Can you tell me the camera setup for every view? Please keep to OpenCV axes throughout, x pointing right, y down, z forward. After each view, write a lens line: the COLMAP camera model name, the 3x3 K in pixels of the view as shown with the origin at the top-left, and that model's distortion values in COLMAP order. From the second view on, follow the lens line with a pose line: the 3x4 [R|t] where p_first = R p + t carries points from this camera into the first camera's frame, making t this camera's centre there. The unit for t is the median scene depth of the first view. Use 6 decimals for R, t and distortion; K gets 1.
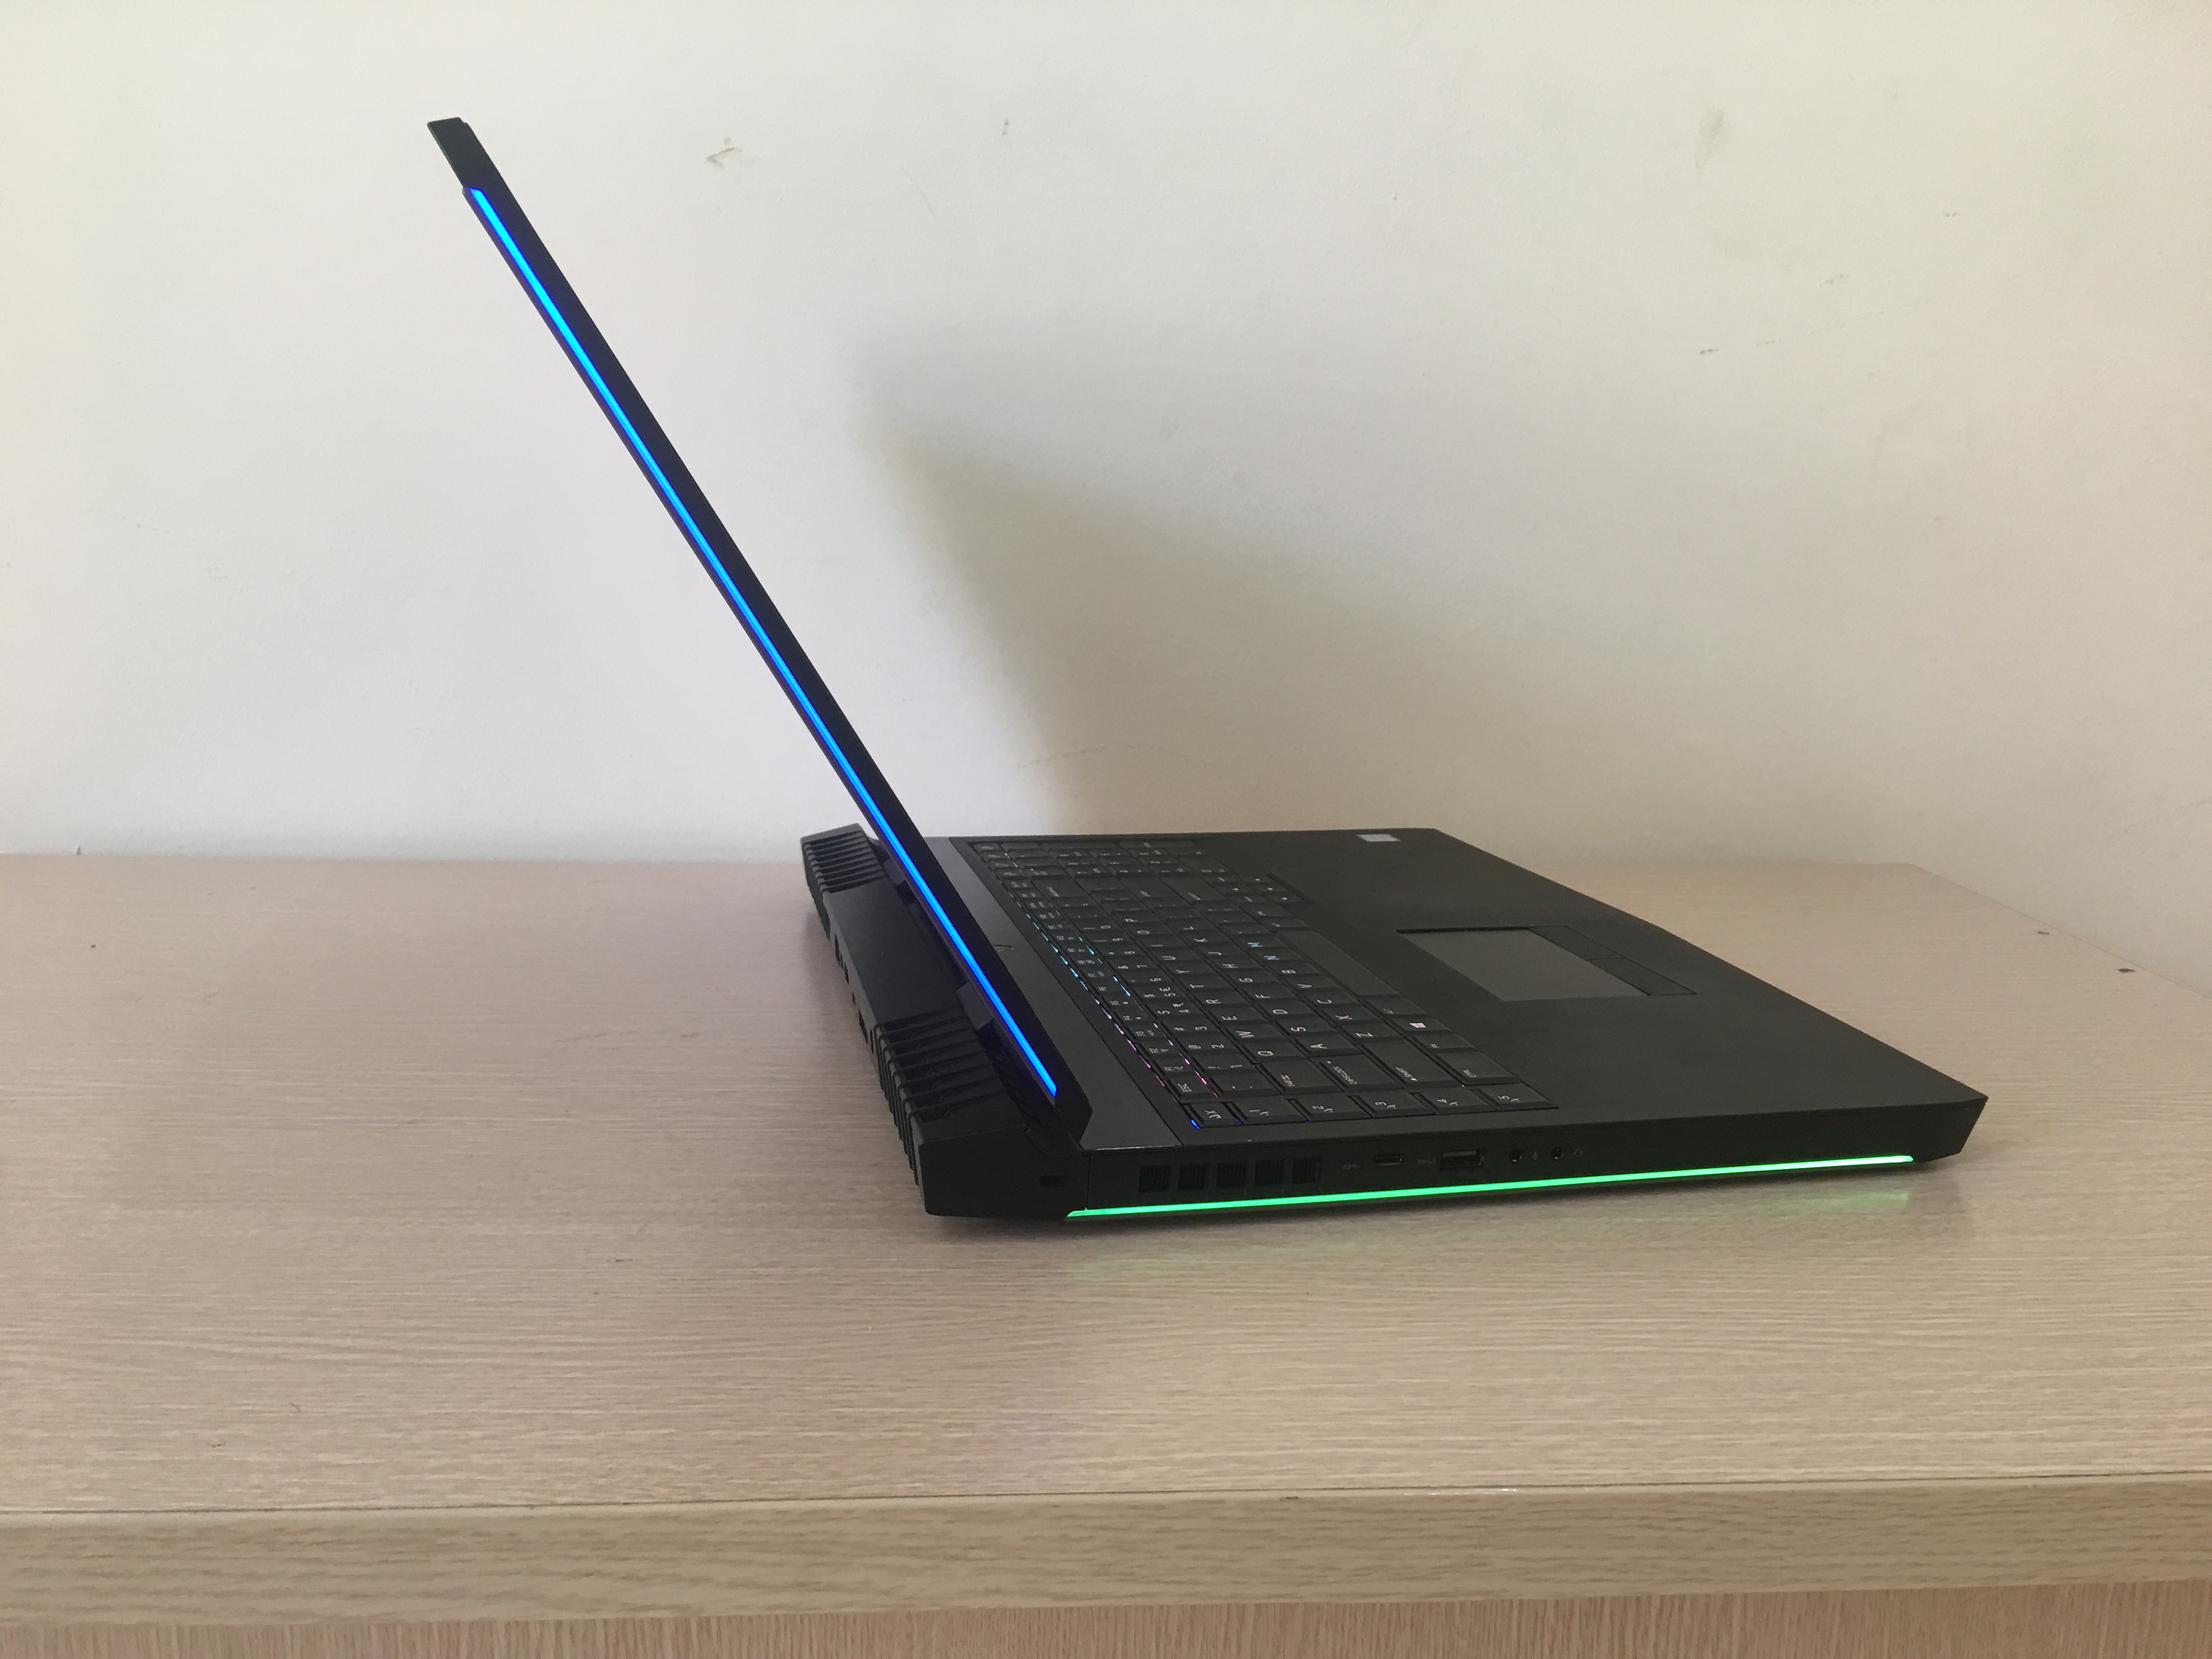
lens RADIAL K [[1893.0, 0, 1117.4], [0, 1893.0, 832.9], [0, 0, 1]] dist [0.071860, -0.108054]
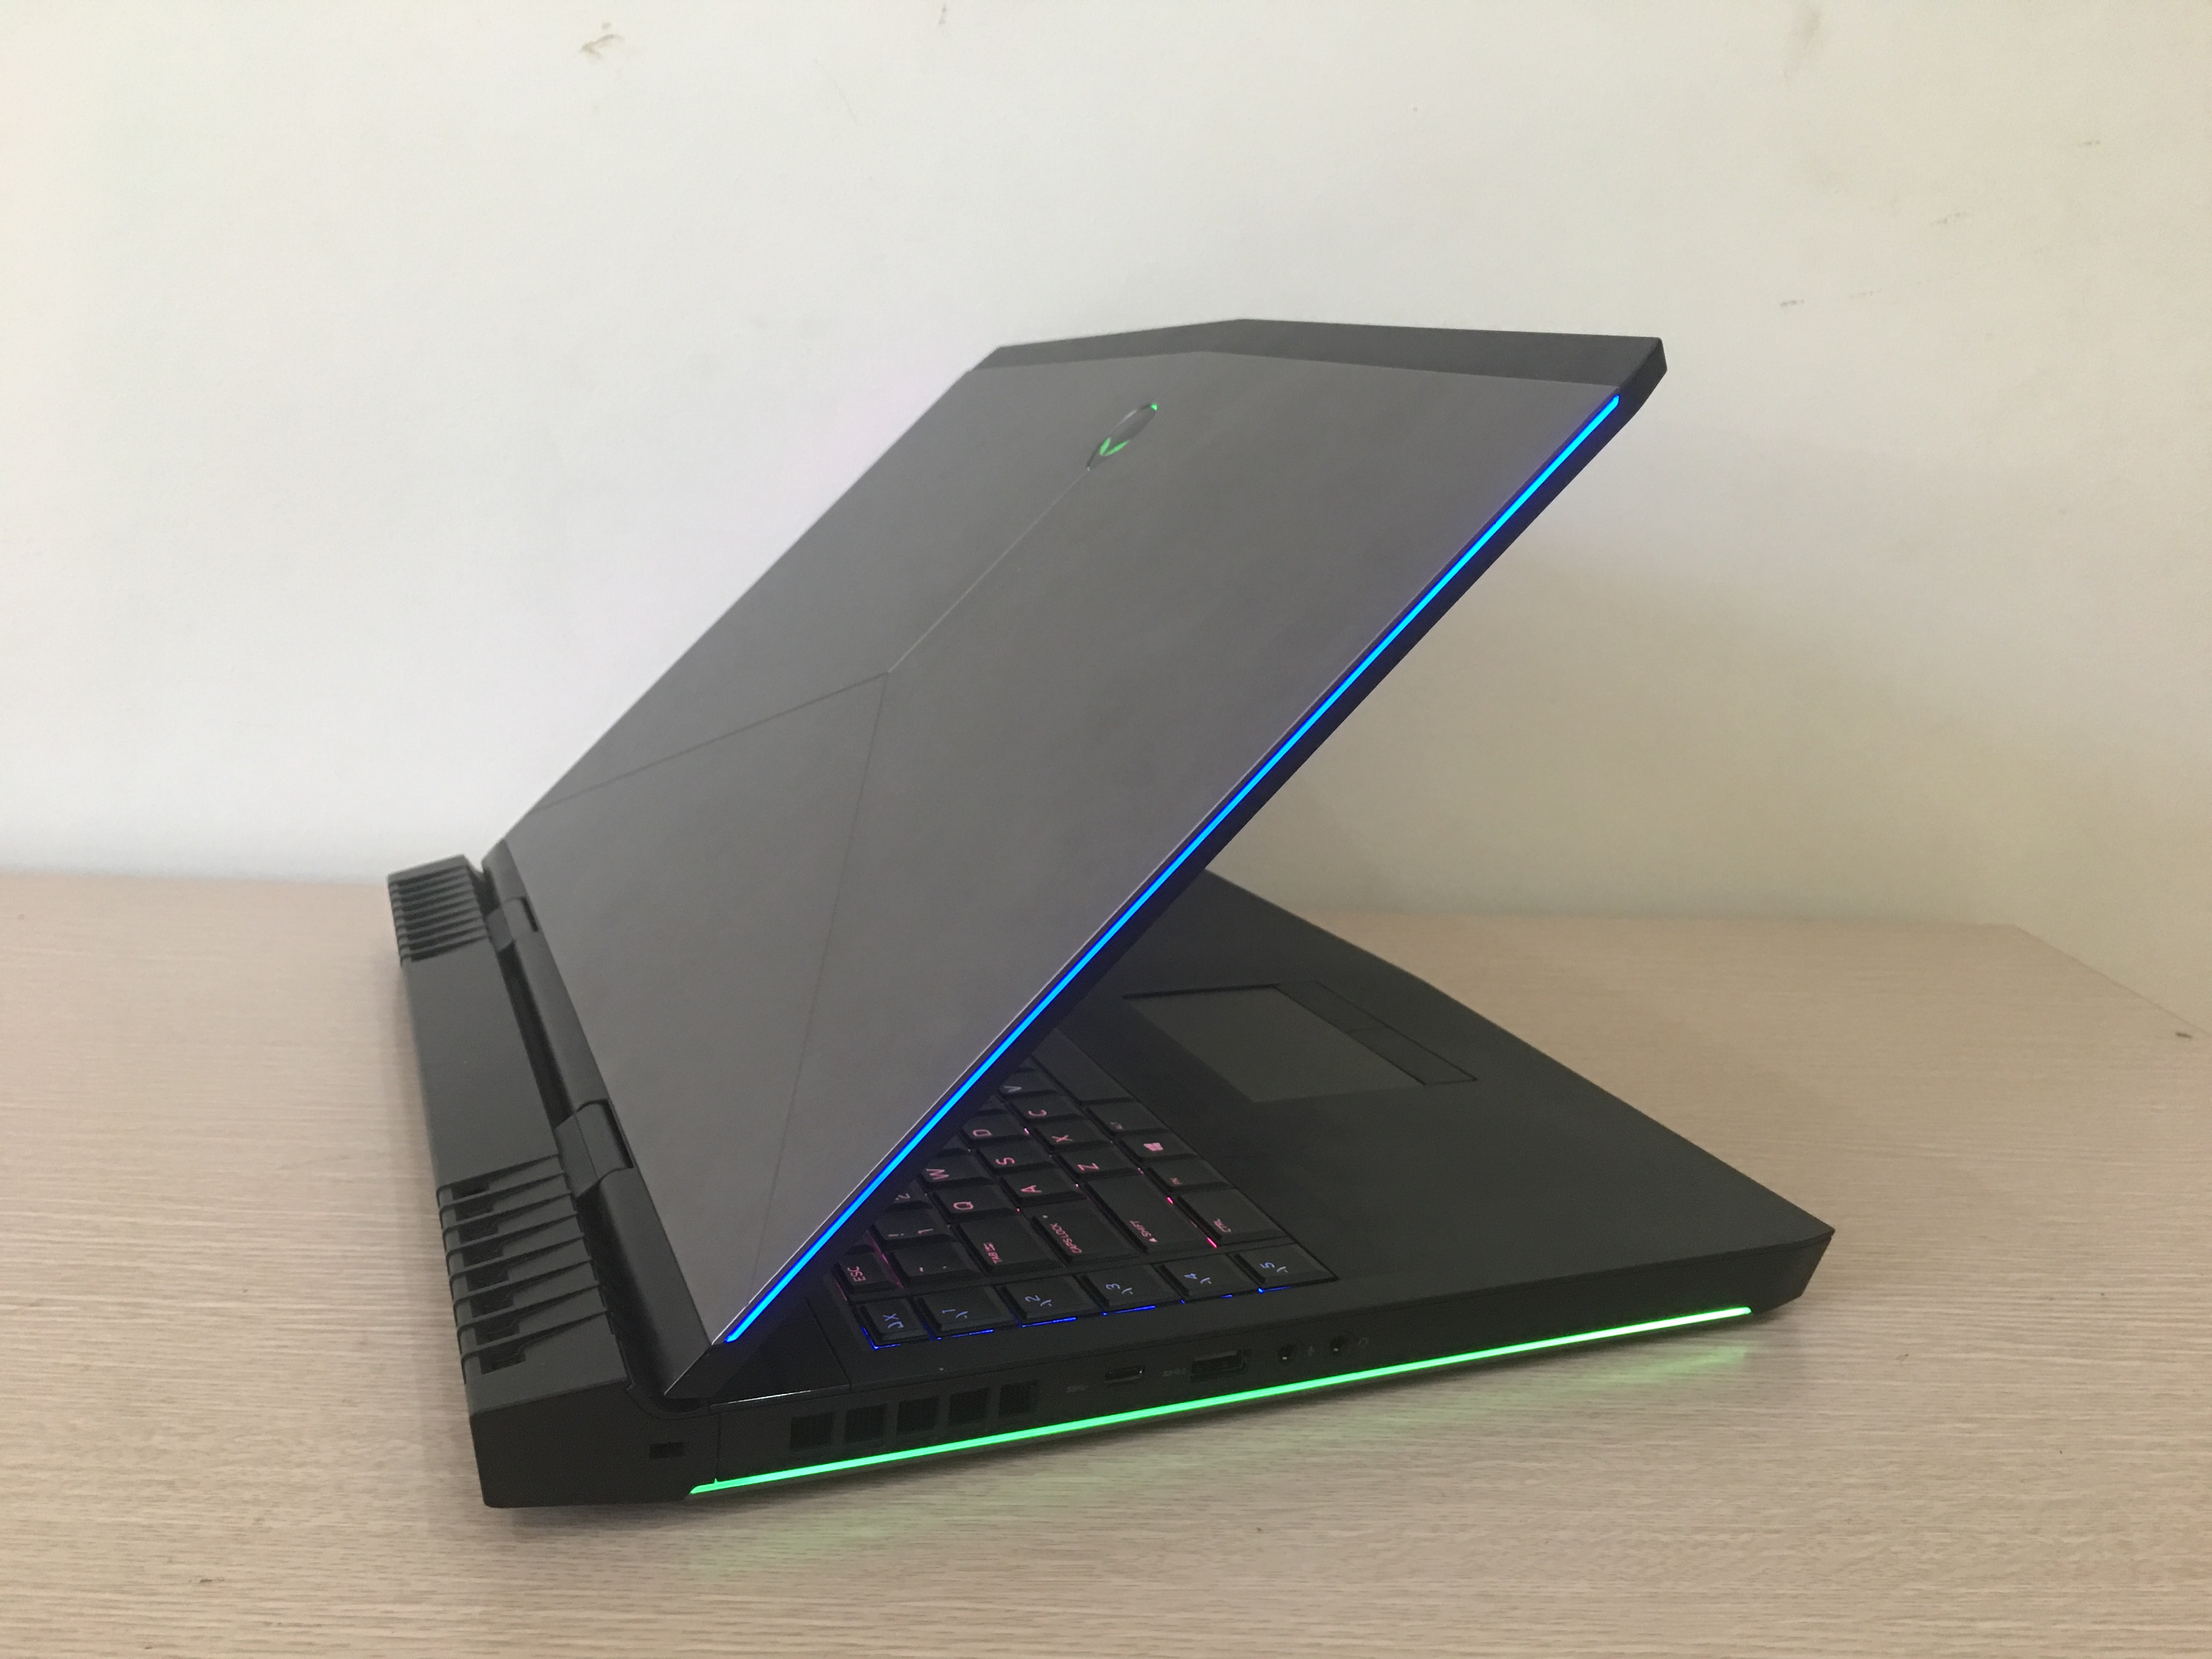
lens RADIAL K [[1893.0, 0, 1107.3], [0, 1893.0, 823.4], [0, 0, 1]] dist [0.071860, -0.108054]
pose [[0.999240, 0.025965, -0.029065, 0.094490], [-0.025122, 0.999264, 0.028983, -0.094052], [0.029796, -0.028231, 0.999157, 0.341332]]
